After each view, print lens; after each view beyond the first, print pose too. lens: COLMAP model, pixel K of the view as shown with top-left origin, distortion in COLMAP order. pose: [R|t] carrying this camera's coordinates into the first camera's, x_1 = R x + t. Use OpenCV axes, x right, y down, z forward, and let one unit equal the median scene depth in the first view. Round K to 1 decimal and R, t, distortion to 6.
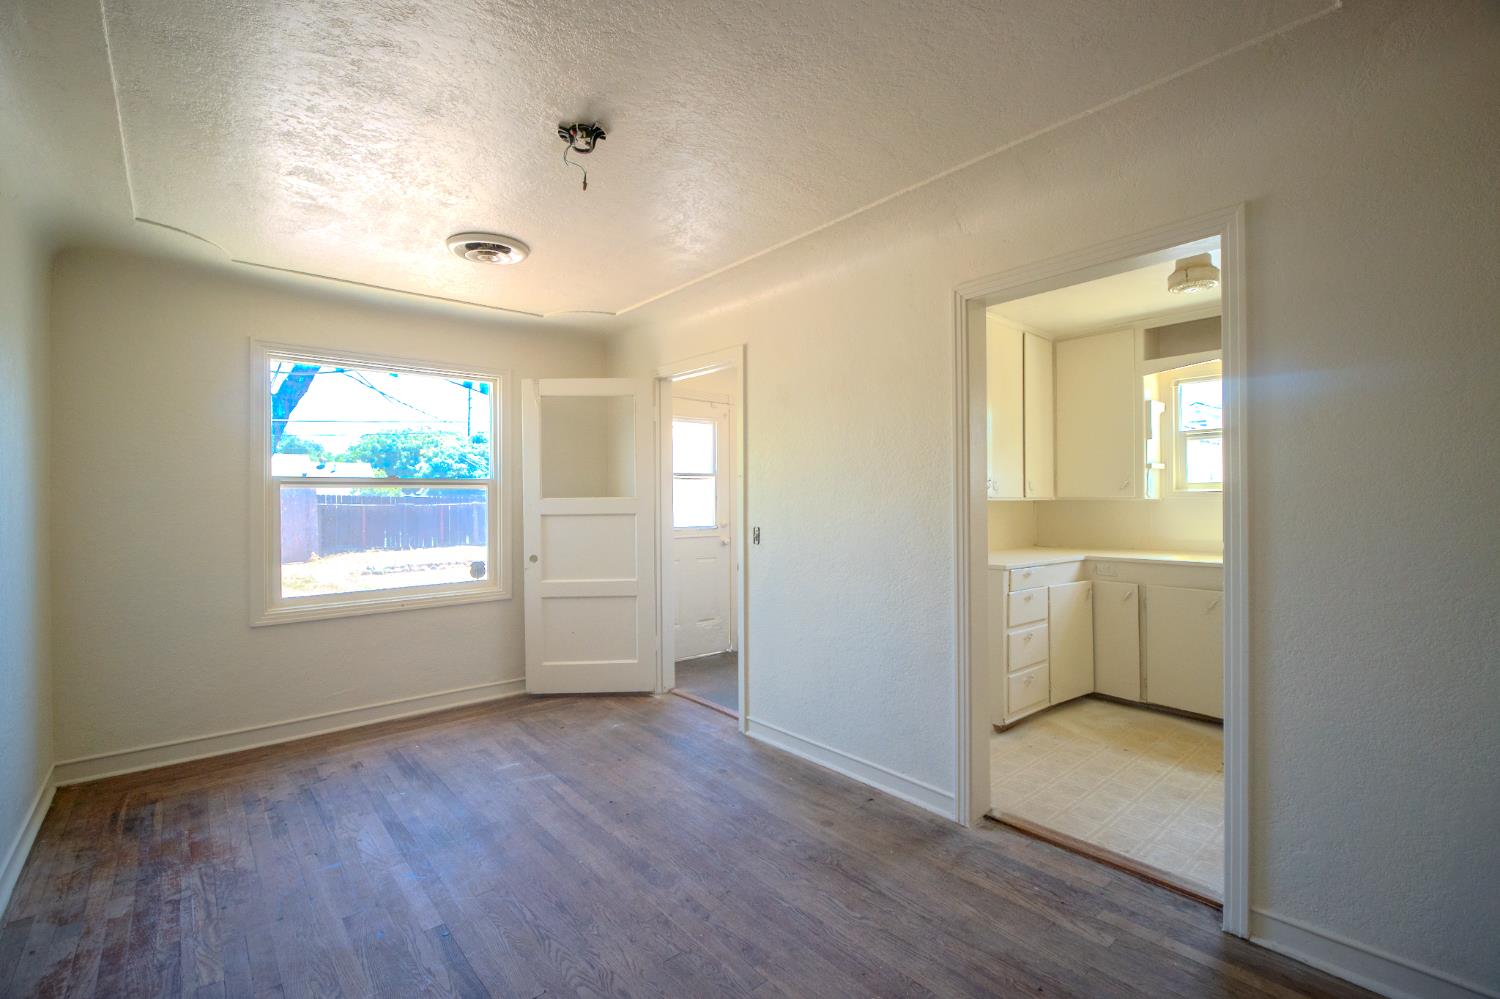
lens RADIAL K [[661.8, 0, 737.2], [0, 661.8, 503.5], [0, 0, 1]] dist [-0.010242, -0.000289]
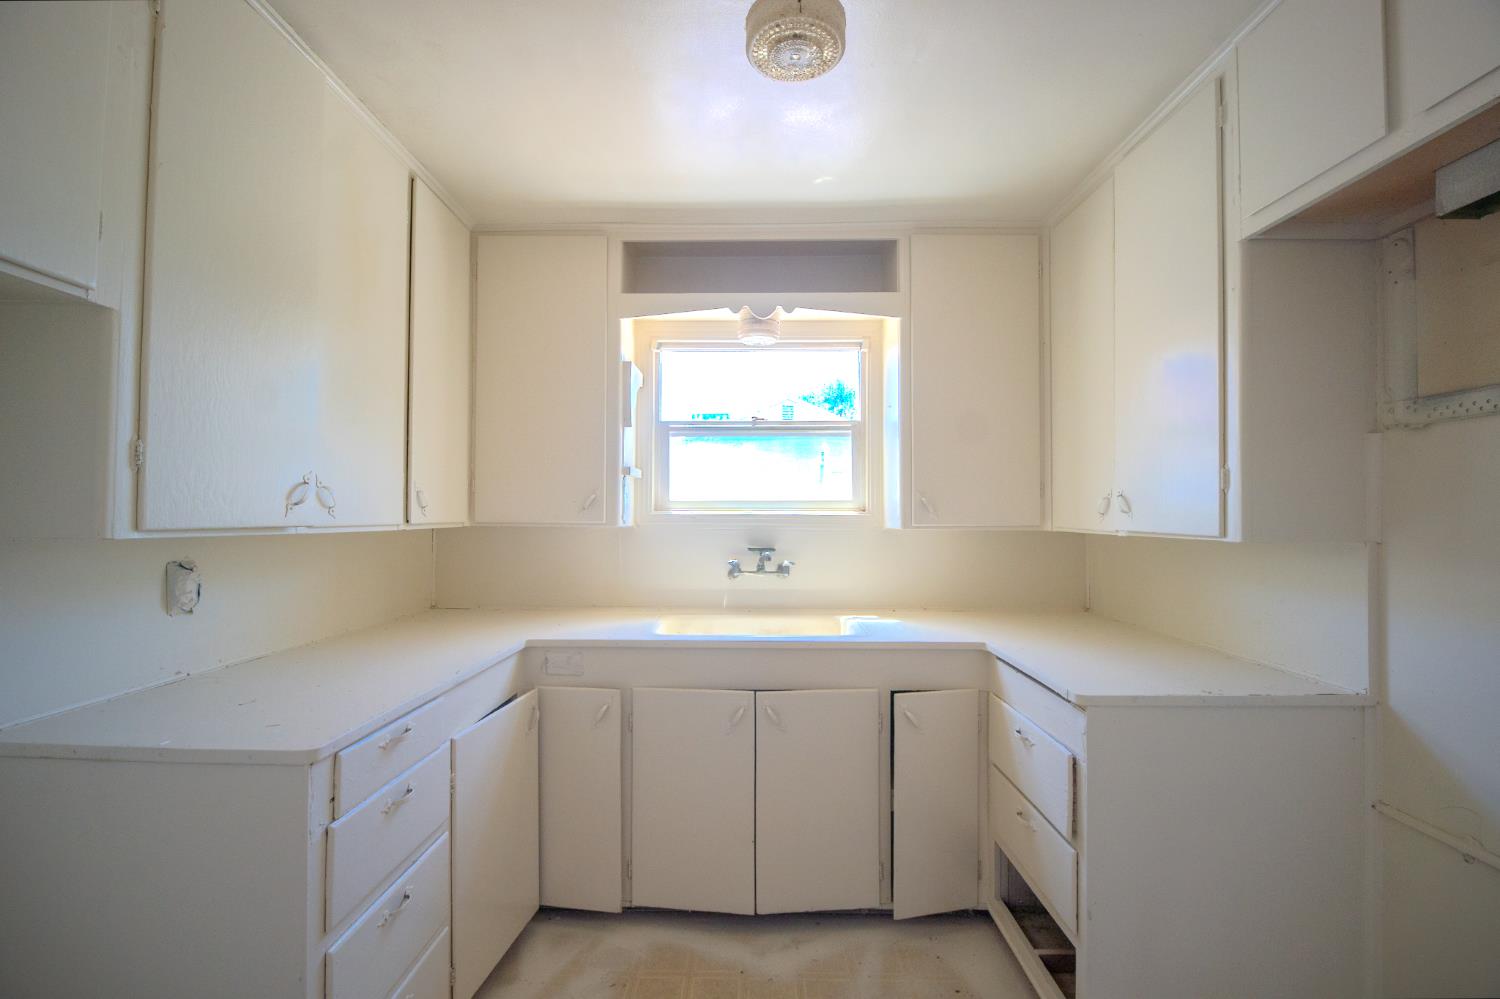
lens RADIAL K [[661.8, 0, 744.1], [0, 661.8, 502.6], [0, 0, 1]] dist [-0.010242, -0.000289]
pose [[0.668551, 0.019209, 0.743419, 0.252840], [-0.008759, 0.999800, -0.017957, -0.018706], [-0.743615, 0.005493, 0.668585, 0.521391]]
